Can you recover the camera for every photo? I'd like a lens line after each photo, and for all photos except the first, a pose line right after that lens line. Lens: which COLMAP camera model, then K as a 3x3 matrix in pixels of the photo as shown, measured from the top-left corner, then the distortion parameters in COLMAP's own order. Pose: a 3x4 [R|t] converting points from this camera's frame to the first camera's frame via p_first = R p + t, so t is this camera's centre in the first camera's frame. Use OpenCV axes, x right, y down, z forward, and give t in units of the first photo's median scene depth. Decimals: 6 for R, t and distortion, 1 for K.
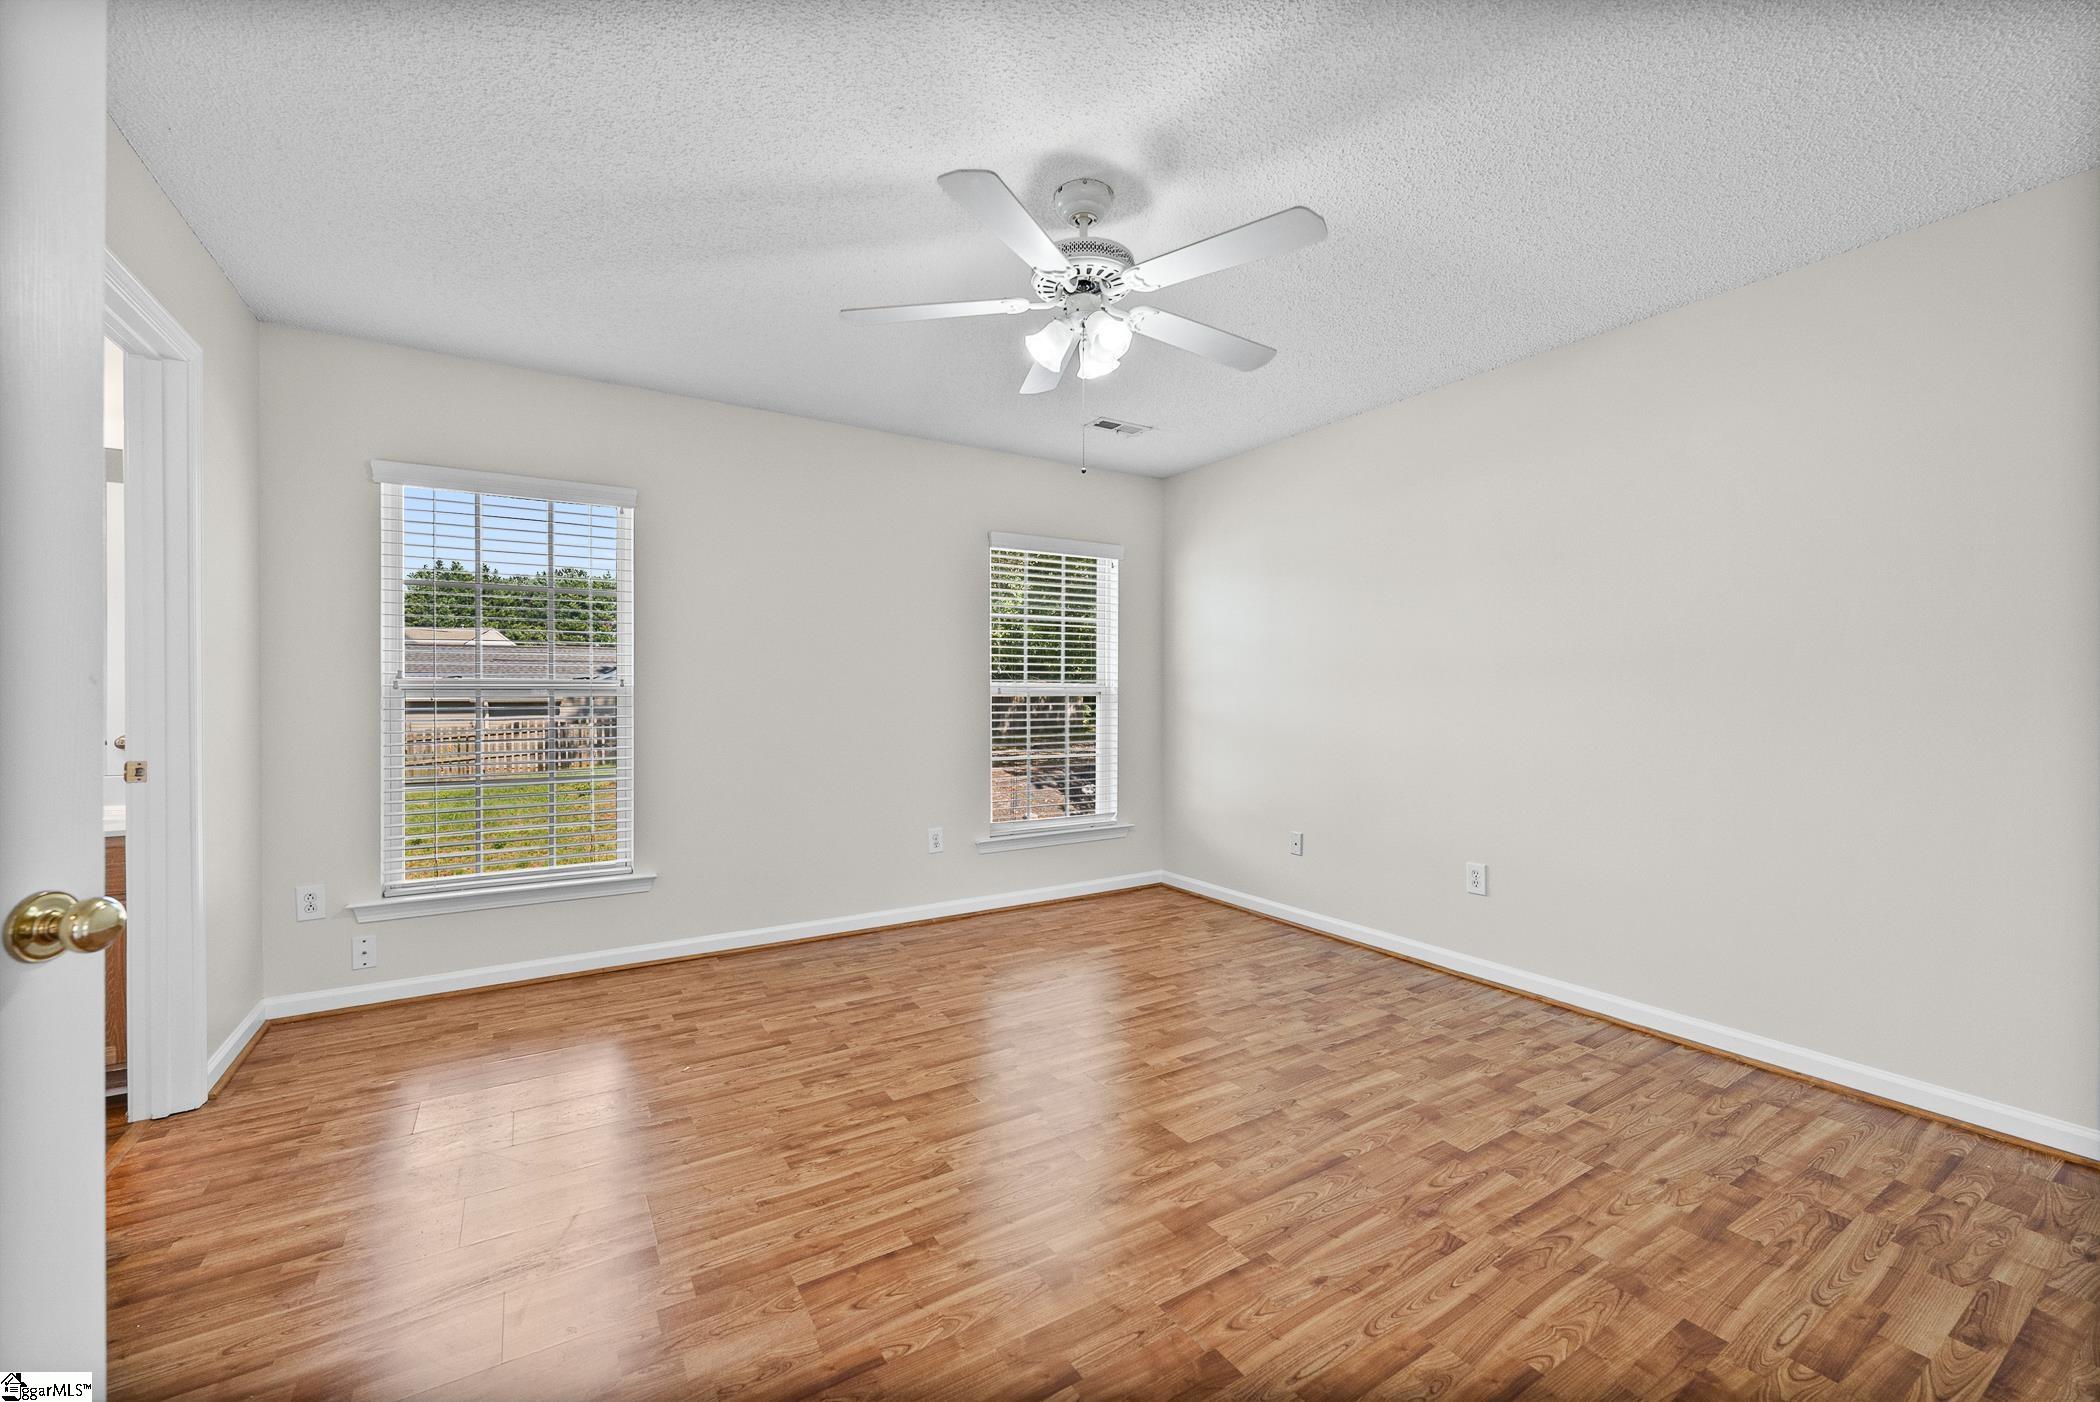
lens RADIAL K [[850.6, 0, 1050.0], [0, 850.6, 701.0], [0, 0, 1]] dist [0.000041, 0.000260]
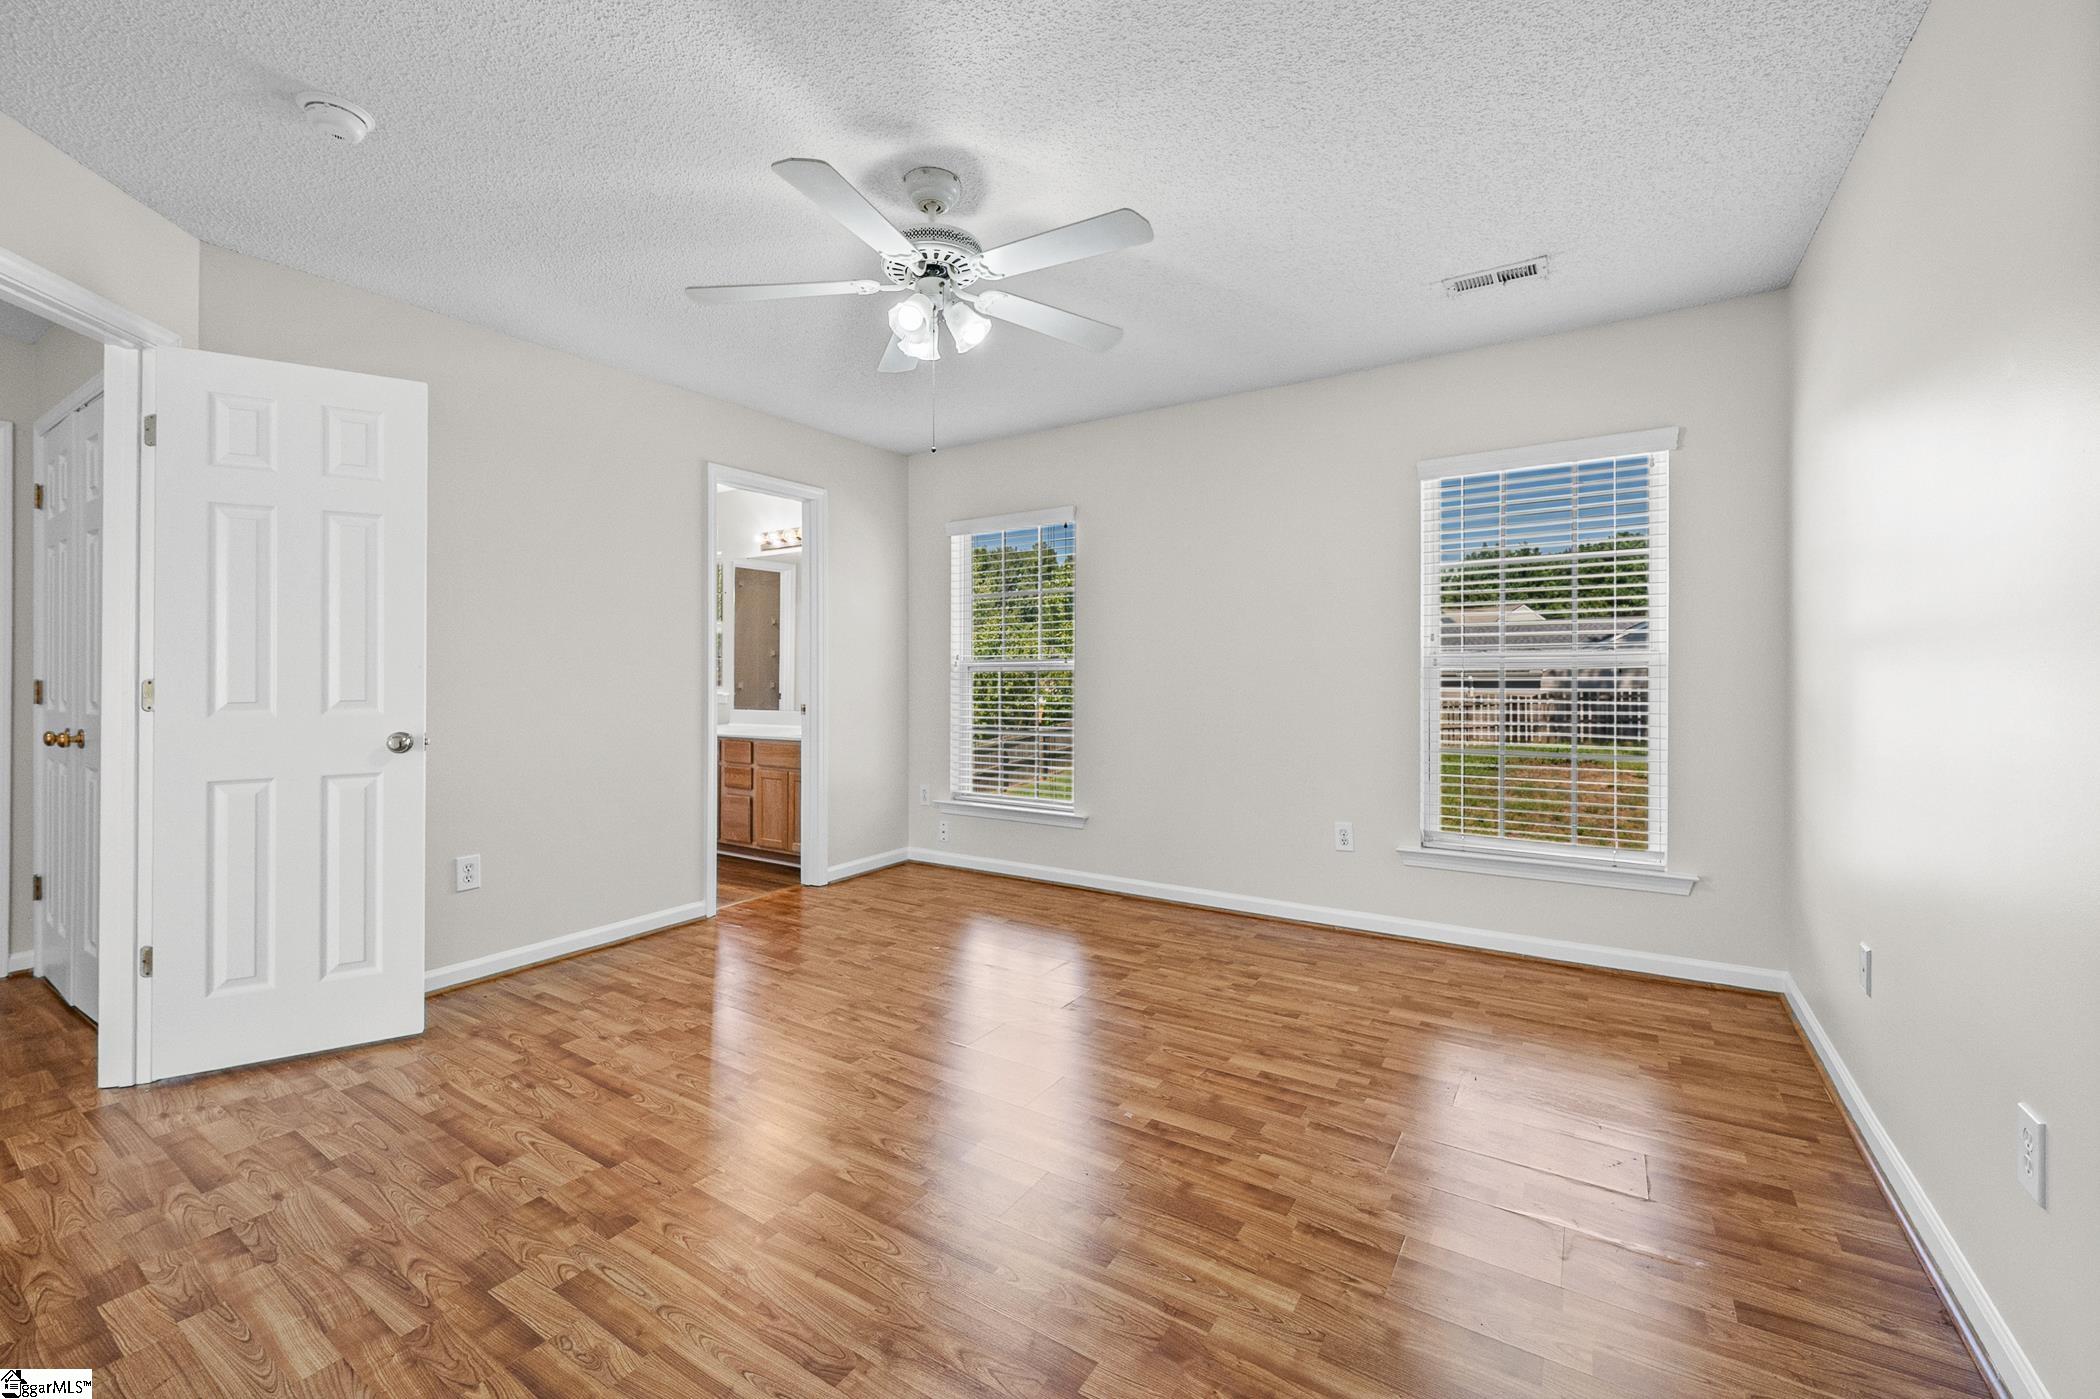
lens RADIAL K [[866.0, 0, 1042.3], [0, 866.0, 667.4], [0, 0, 1]] dist [-0.000527, -0.000140]
pose [[0.405084, -0.007204, -0.914251, 0.624757], [-0.002362, 0.999957, -0.008926, 0.001140], [0.914276, 0.005776, 0.405050, 0.417993]]
